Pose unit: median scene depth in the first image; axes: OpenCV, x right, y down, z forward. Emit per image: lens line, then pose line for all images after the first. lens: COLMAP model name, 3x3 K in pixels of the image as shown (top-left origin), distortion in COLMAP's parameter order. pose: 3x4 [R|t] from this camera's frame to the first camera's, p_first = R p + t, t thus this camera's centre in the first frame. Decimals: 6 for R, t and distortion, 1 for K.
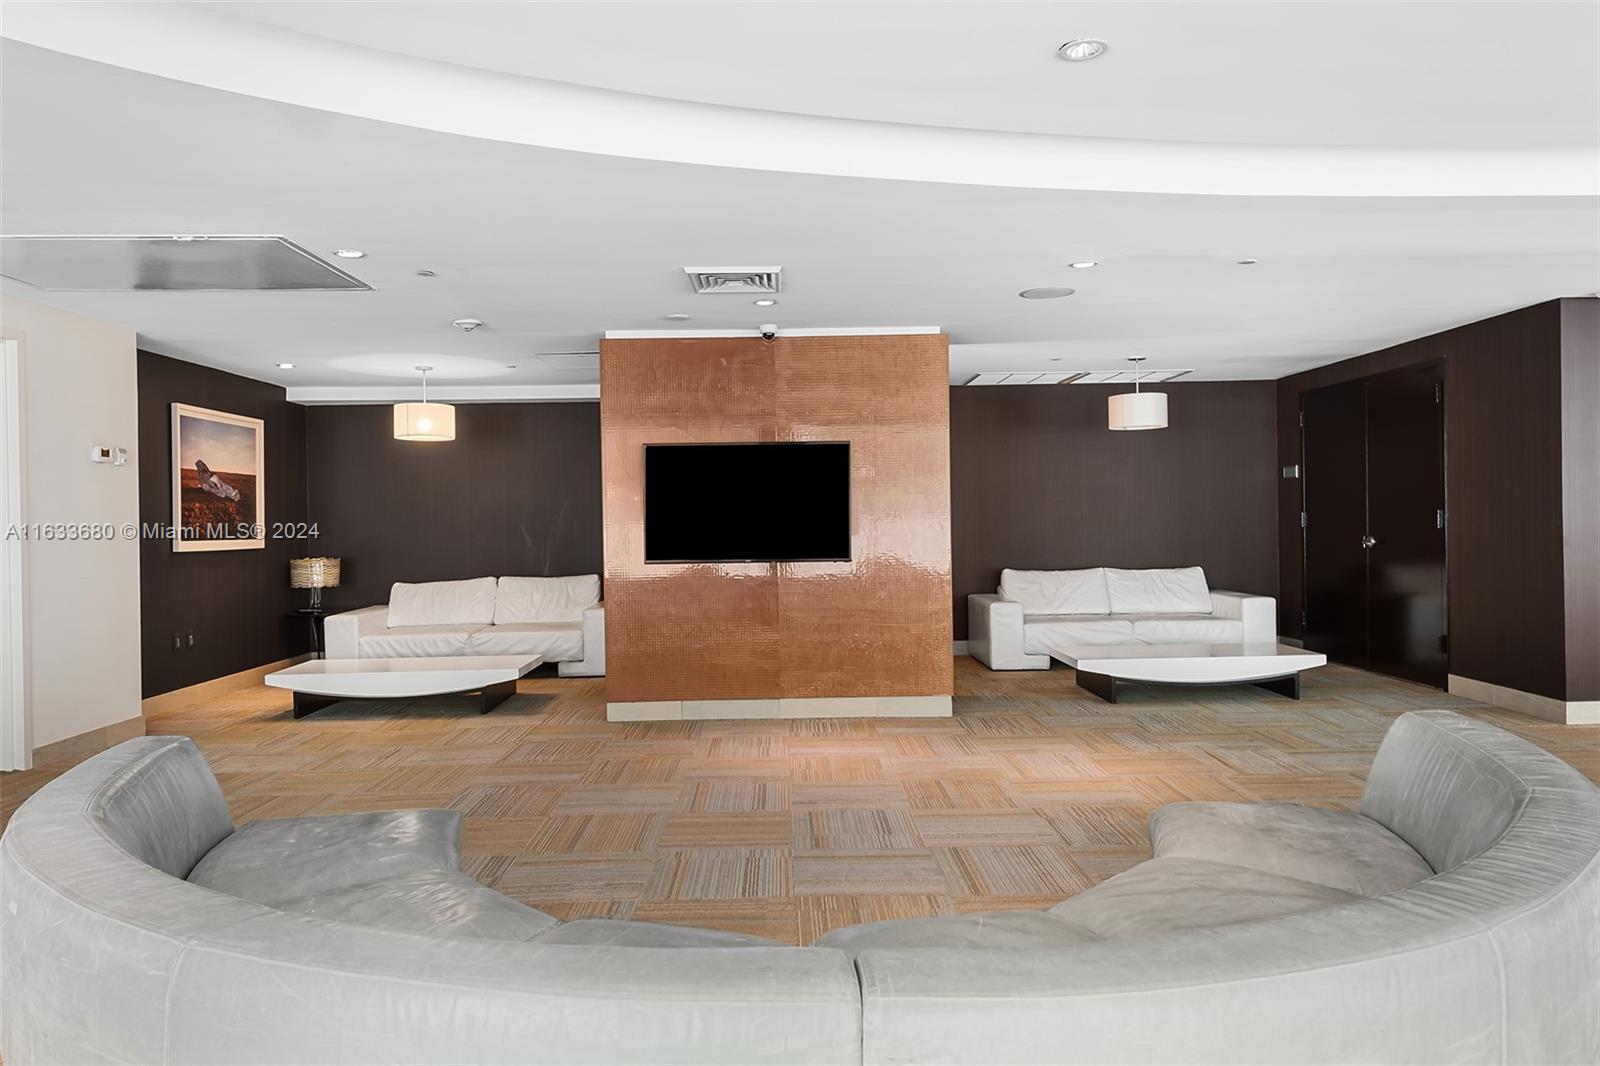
lens RADIAL K [[1092.4, 0, 800.1], [0, 1092.4, 526.8], [0, 0, 1]] dist [0.003136, 0.000252]
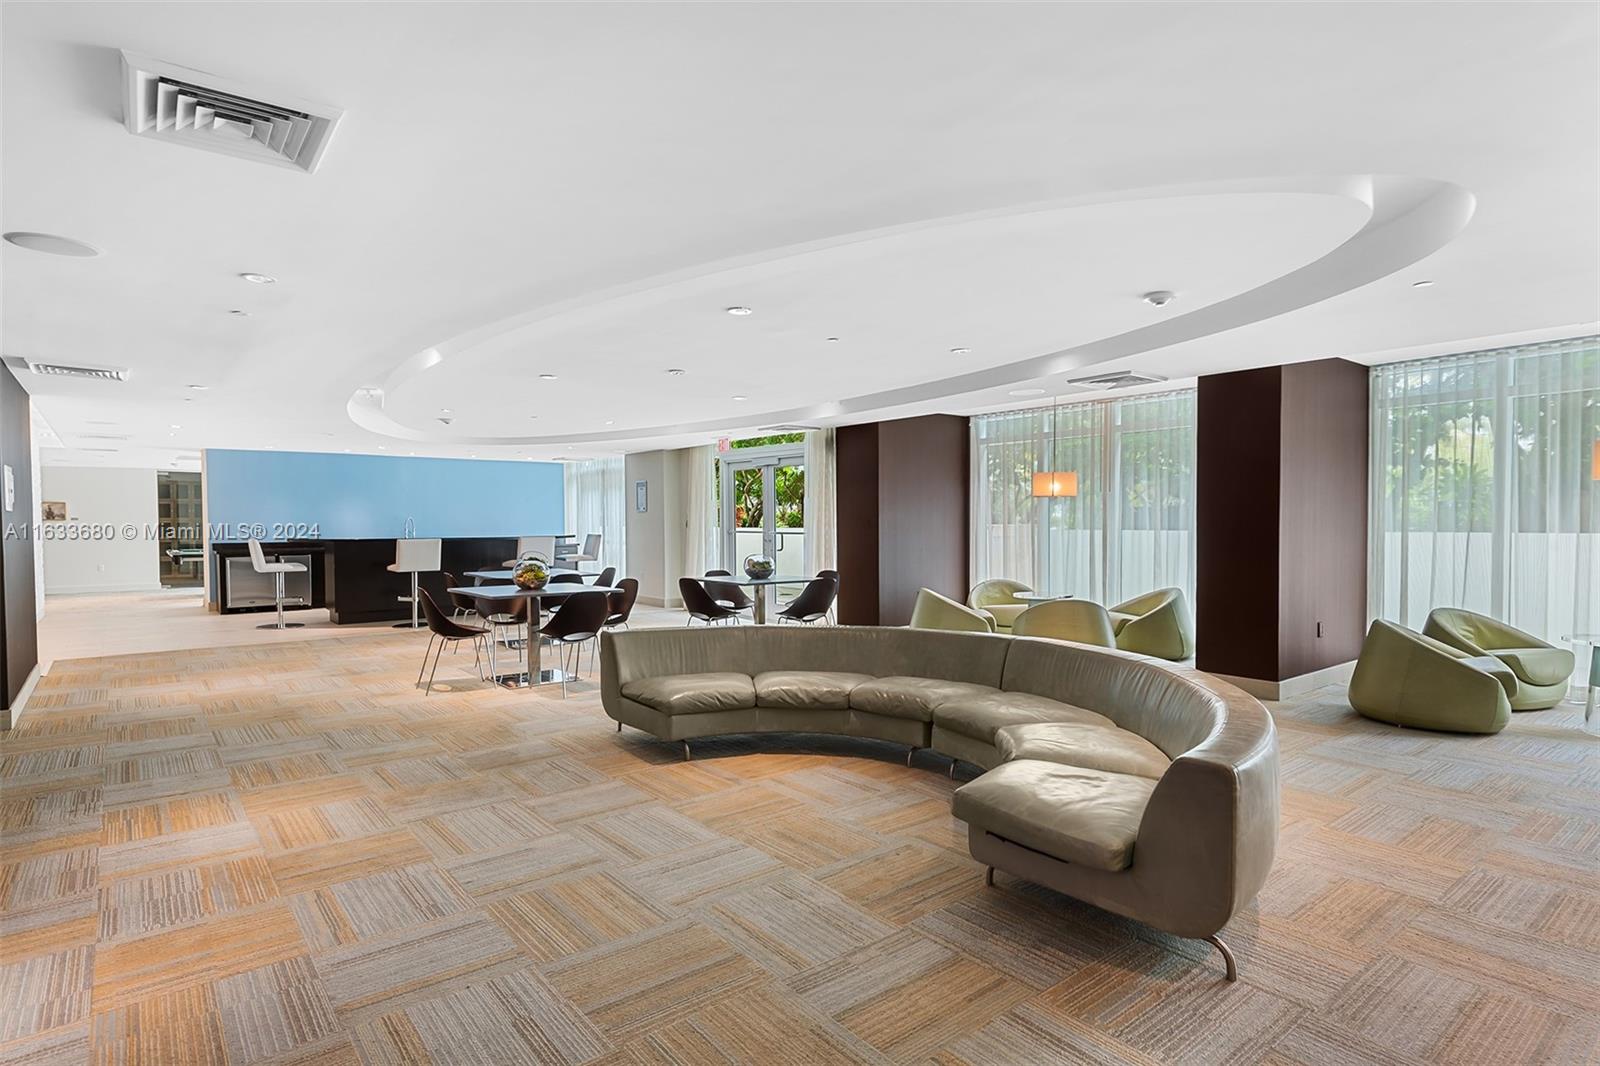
lens RADIAL K [[832.7, 0, 812.7], [0, 832.7, 543.4], [0, 0, 1]] dist [0.019420, -0.007436]
pose [[-0.625897, -0.007015, 0.779874, -0.726201], [0.017881, 0.999568, 0.023342, -0.022020], [-0.779701, 0.028555, -0.625501, 1.330839]]
